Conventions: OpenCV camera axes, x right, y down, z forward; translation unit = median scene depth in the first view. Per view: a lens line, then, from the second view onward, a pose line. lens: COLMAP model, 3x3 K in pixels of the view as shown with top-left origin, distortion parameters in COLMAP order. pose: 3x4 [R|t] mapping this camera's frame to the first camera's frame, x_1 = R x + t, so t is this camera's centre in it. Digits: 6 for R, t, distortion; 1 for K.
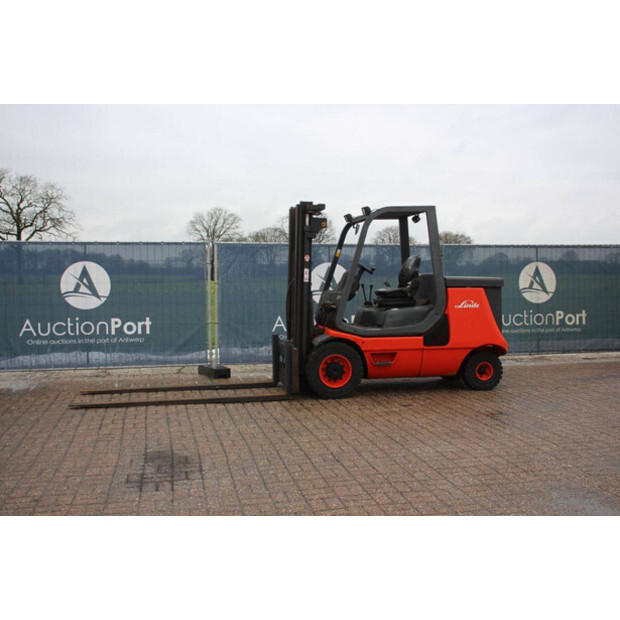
lens RADIAL K [[685.0, 0, 311.1], [0, 685.0, 308.8], [0, 0, 1]] dist [-0.009132, 0.000000]
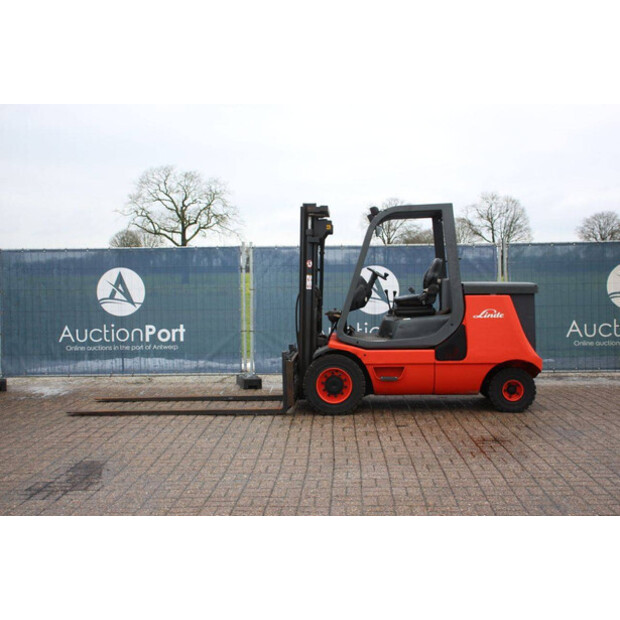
lens RADIAL K [[766.2, 0, 315.0], [0, 766.2, 298.3], [0, 0, 1]] dist [0.015716, 0.000000]
pose [[0.967489, 0.000064, -0.252912, 0.230598], [-0.003620, 0.999901, -0.013595, -0.010954], [0.252886, 0.014068, 0.967394, -0.011382]]
